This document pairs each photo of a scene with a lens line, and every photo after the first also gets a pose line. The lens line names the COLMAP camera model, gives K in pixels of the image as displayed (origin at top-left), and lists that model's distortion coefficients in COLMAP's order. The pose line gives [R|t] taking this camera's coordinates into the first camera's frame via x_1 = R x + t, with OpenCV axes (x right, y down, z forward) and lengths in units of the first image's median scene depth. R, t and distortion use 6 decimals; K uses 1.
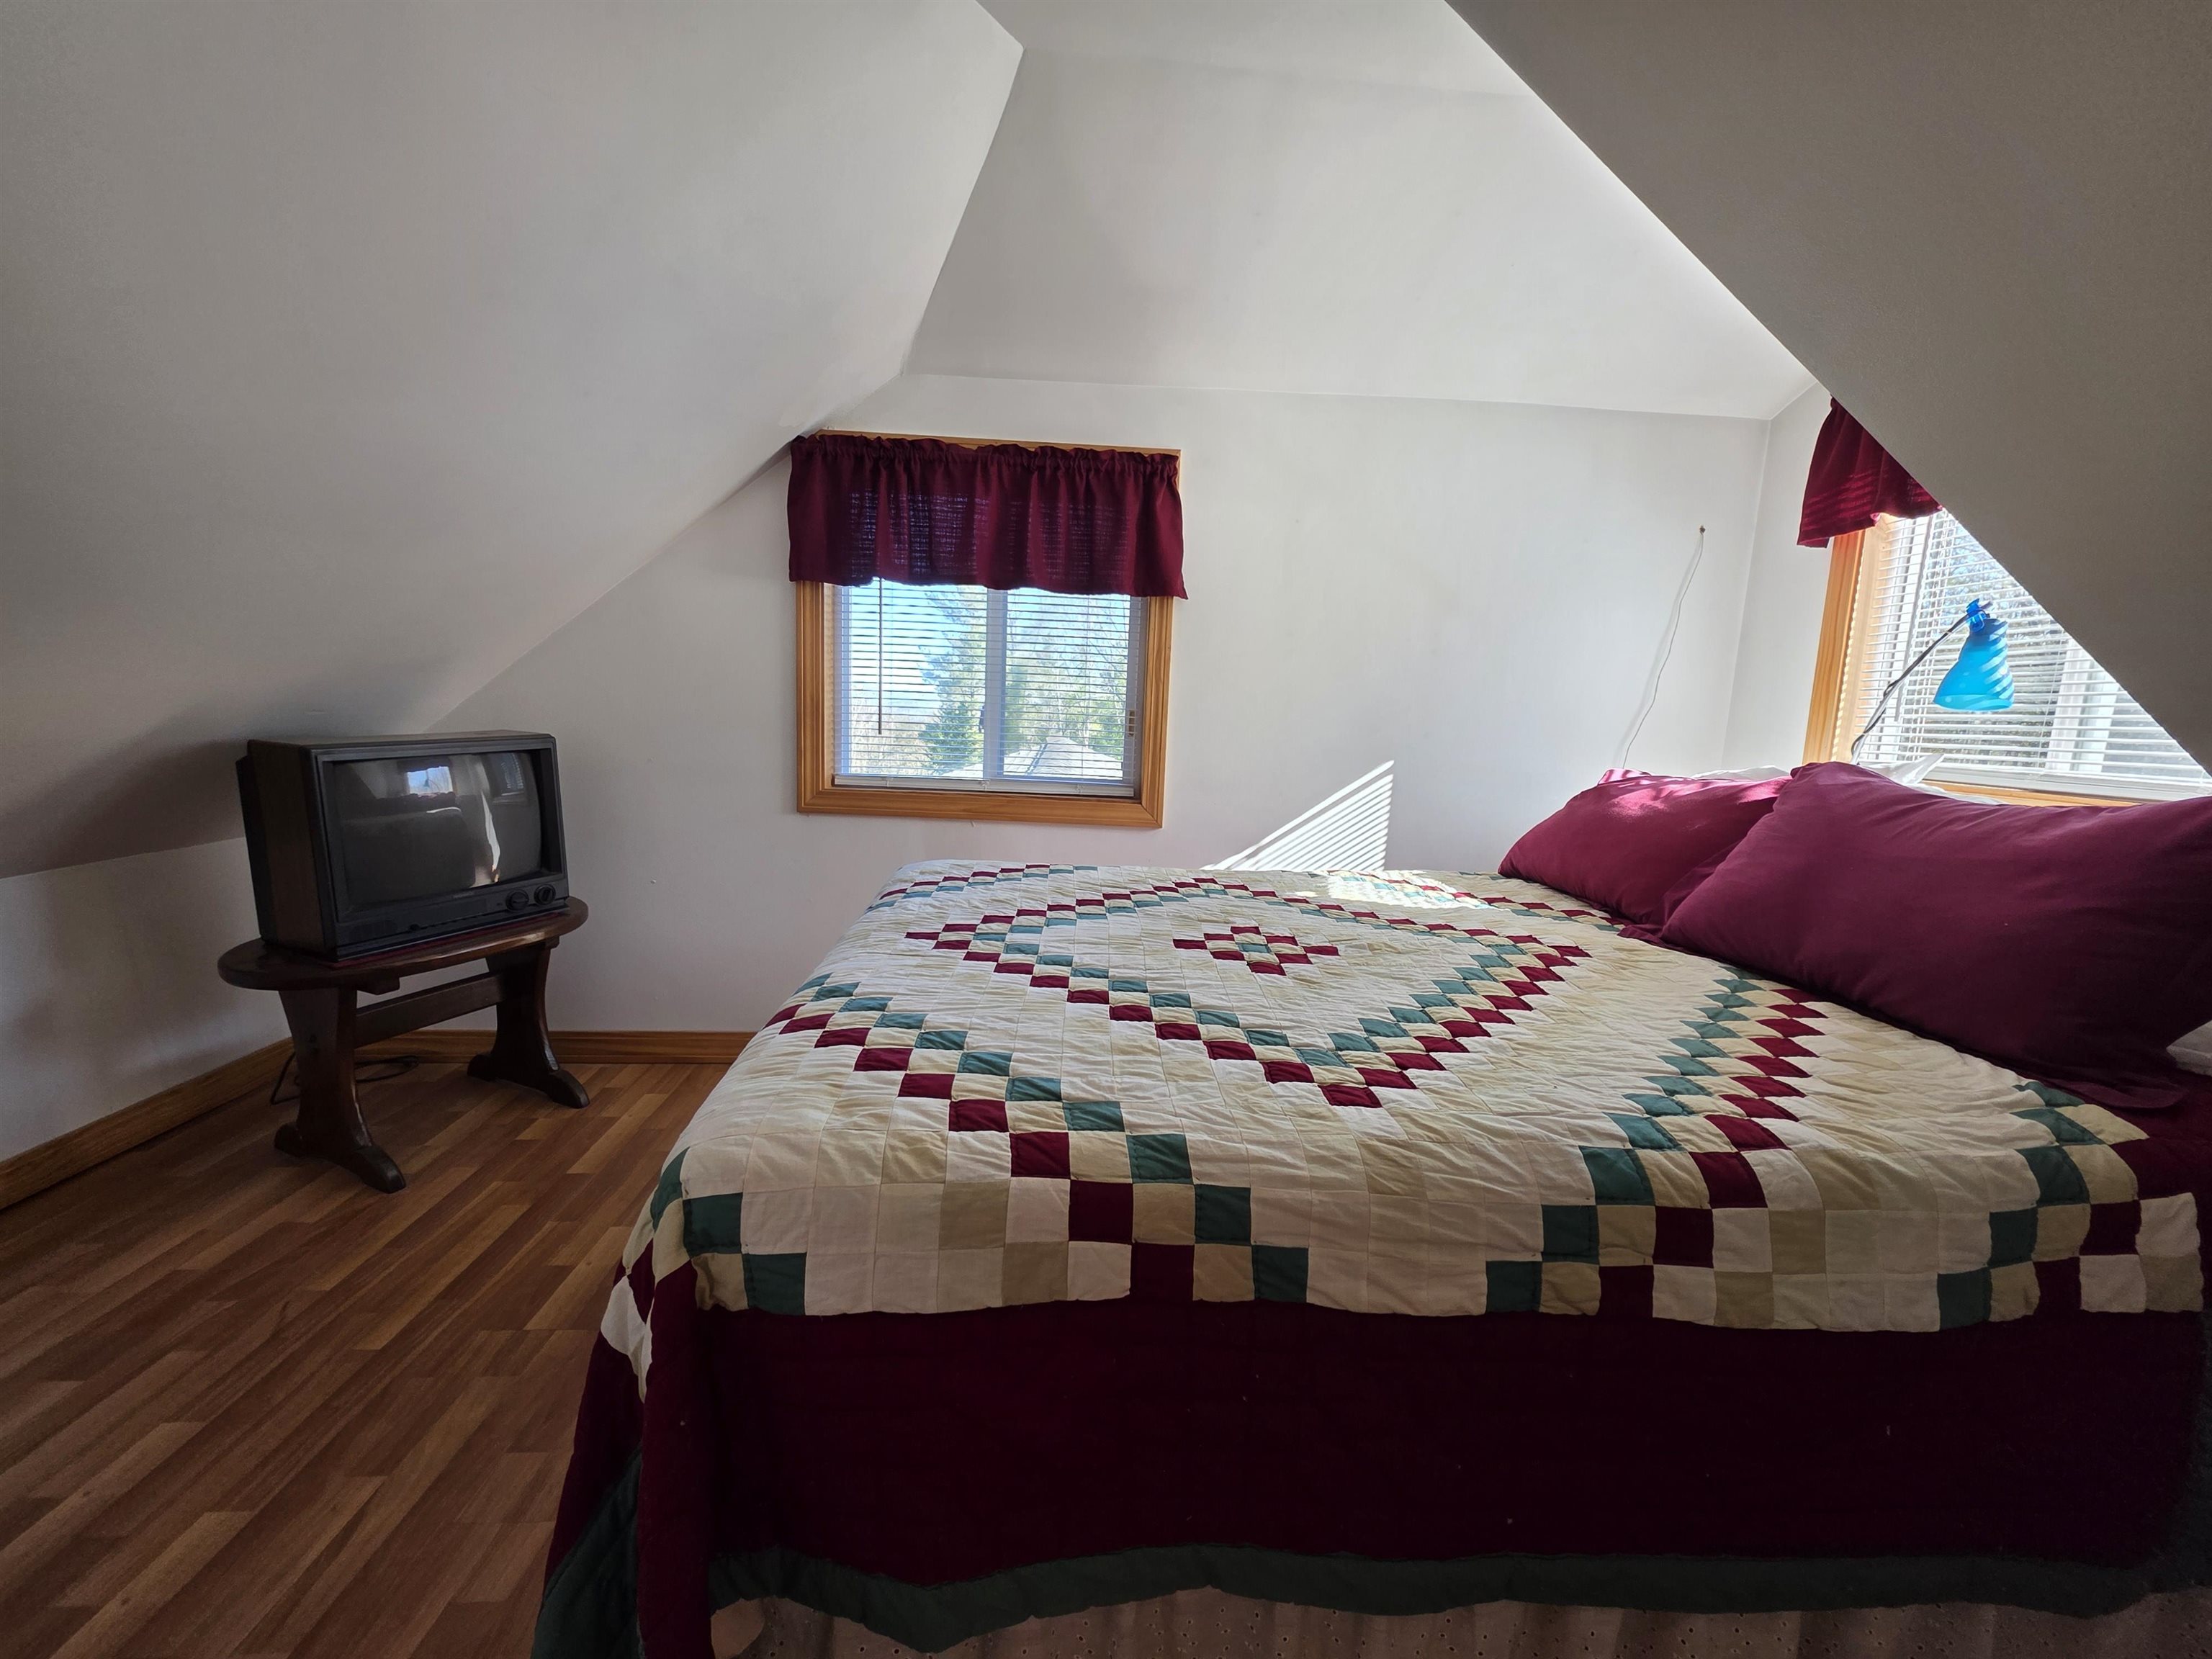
lens RADIAL K [[879.6, 0, 1121.0], [0, 879.6, 829.3], [0, 0, 1]] dist [0.000108, -0.000303]
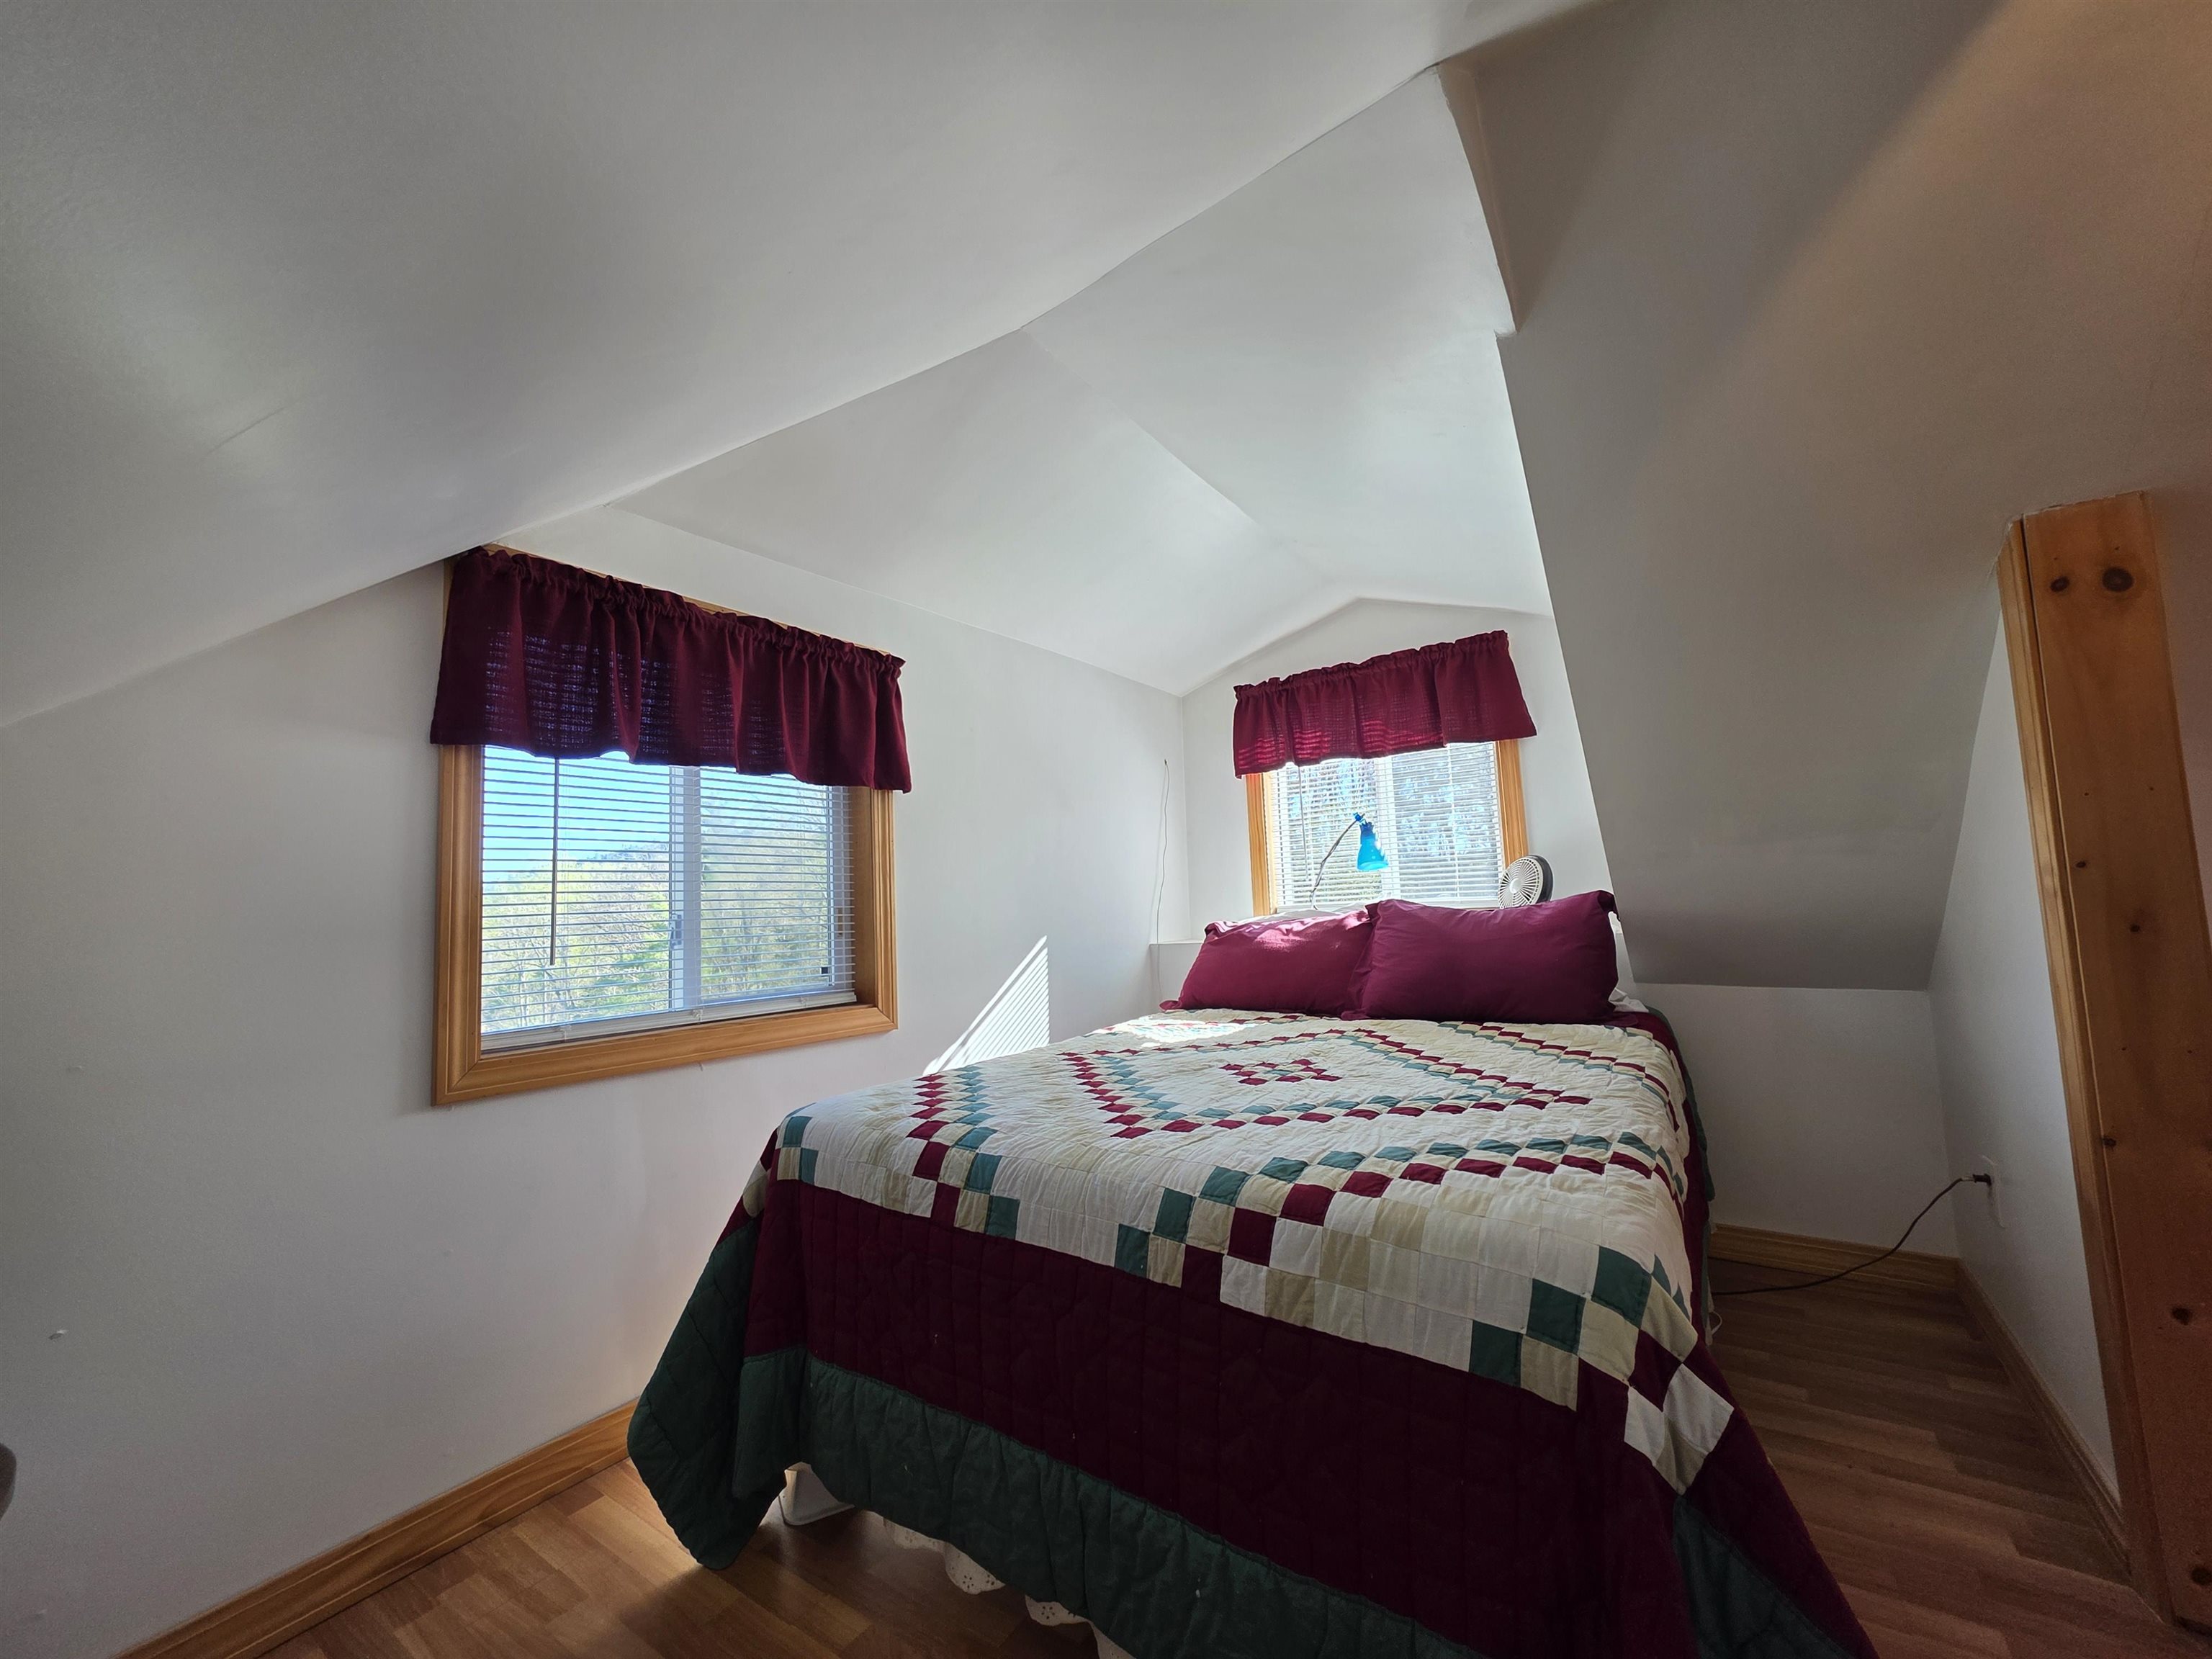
lens RADIAL K [[879.6, 0, 1125.8], [0, 879.6, 819.8], [0, 0, 1]] dist [0.000108, -0.000303]
pose [[0.594028, 0.015461, 0.804296, -0.610591], [0.174128, 0.973640, -0.147322, -0.041389], [-0.785373, 0.227564, 0.575677, 0.237325]]
